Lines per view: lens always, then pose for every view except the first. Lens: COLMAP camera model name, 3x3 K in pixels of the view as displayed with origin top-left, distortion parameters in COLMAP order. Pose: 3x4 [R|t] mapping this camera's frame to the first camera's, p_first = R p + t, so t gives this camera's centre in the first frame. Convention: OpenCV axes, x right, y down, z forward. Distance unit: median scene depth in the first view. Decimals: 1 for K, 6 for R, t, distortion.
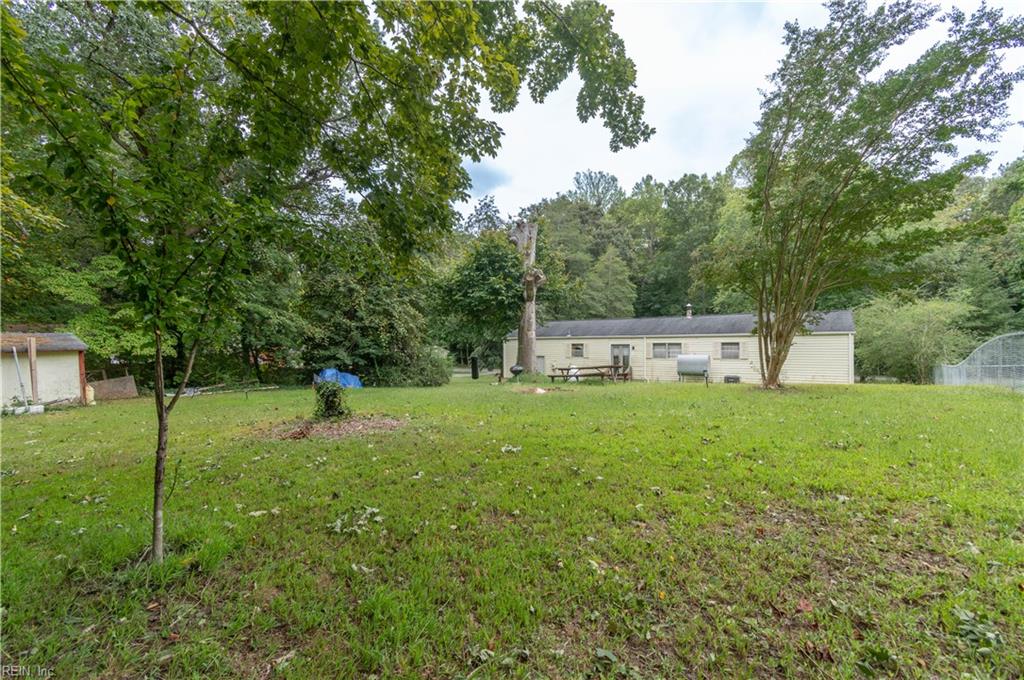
lens RADIAL K [[448.1, 0, 509.1], [0, 448.1, 347.7], [0, 0, 1]] dist [-0.000132, -0.000102]
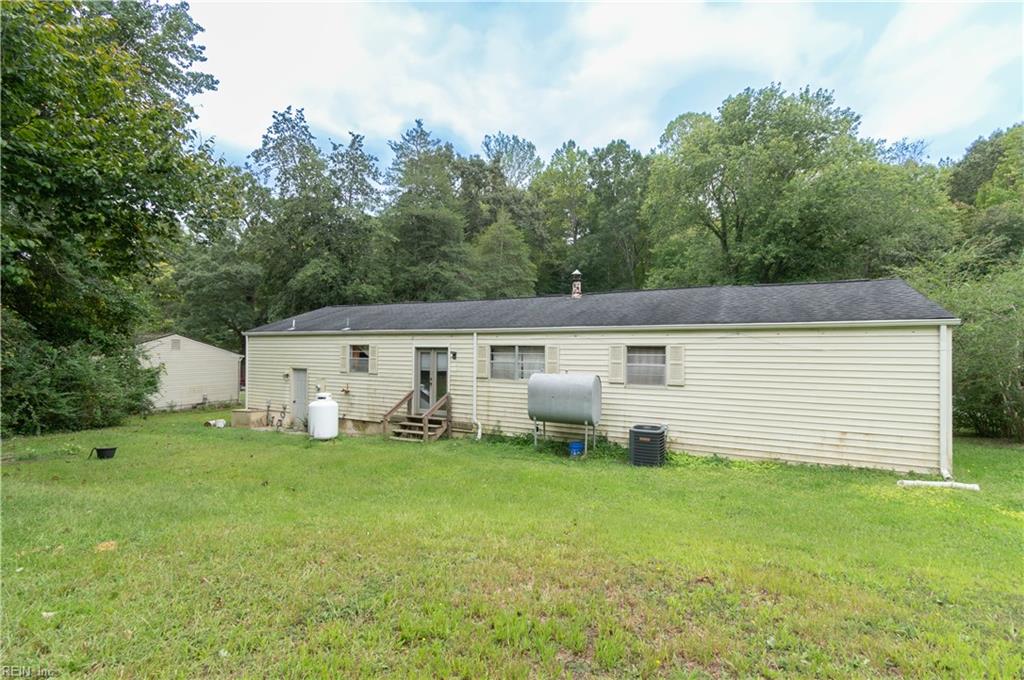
lens RADIAL K [[448.1, 0, 509.1], [0, 448.1, 347.7], [0, 0, 1]] dist [-0.000132, -0.000102]
pose [[0.992987, 0.010174, 0.117784, 0.265261], [-0.009596, 0.999939, -0.005473, -0.005168], [-0.117833, 0.004305, 0.993024, 0.499119]]
